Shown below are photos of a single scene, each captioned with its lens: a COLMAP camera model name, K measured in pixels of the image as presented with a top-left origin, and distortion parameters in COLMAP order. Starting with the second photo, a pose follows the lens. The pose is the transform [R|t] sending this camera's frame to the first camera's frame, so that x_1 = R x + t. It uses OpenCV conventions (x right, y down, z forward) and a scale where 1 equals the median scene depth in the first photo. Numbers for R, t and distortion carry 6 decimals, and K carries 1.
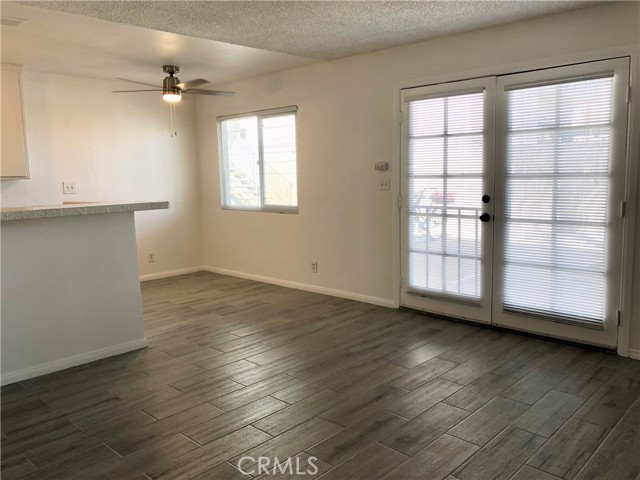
lens RADIAL K [[527.2, 0, 322.4], [0, 527.2, 250.5], [0, 0, 1]] dist [0.033210, -0.004069]
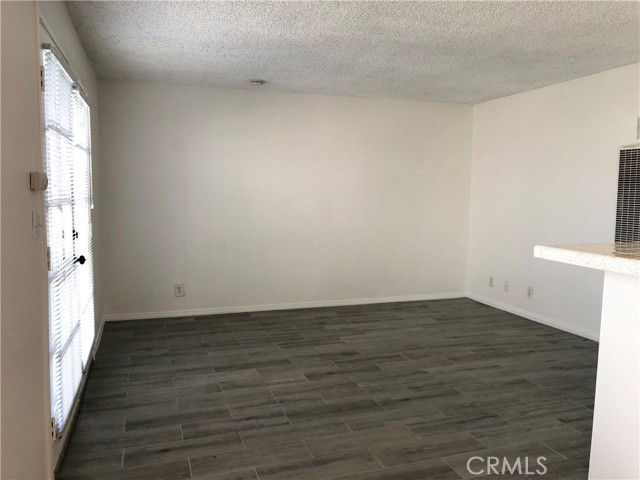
lens RADIAL K [[527.2, 0, 322.4], [0, 527.2, 250.5], [0, 0, 1]] dist [0.033210, -0.004069]
pose [[-0.885104, -0.036600, 0.463951, -0.308106], [0.082684, 0.968676, 0.234157, -0.205535], [-0.457989, 0.245615, -0.854353, 1.379527]]
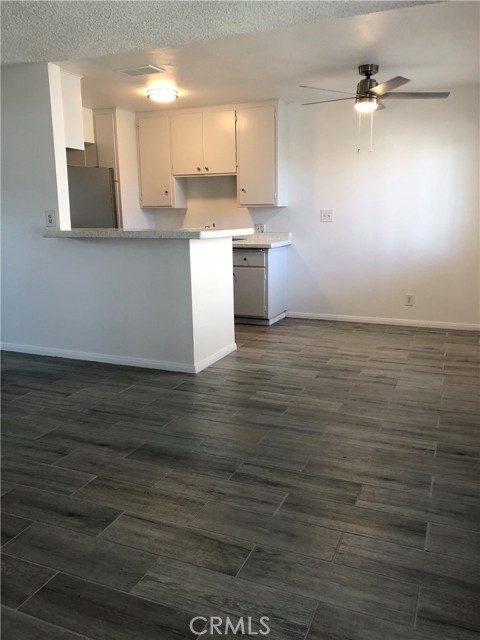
lens RADIAL K [[527.2, 0, 240.0], [0, 527.2, 320.0], [0, 0, 1]] dist [0.033210, -0.004069]
pose [[0.351234, 0.210567, -0.912303, 0.547467], [-0.139063, 0.975308, 0.171570, -0.095938], [0.925903, 0.066606, 0.371843, 0.635531]]
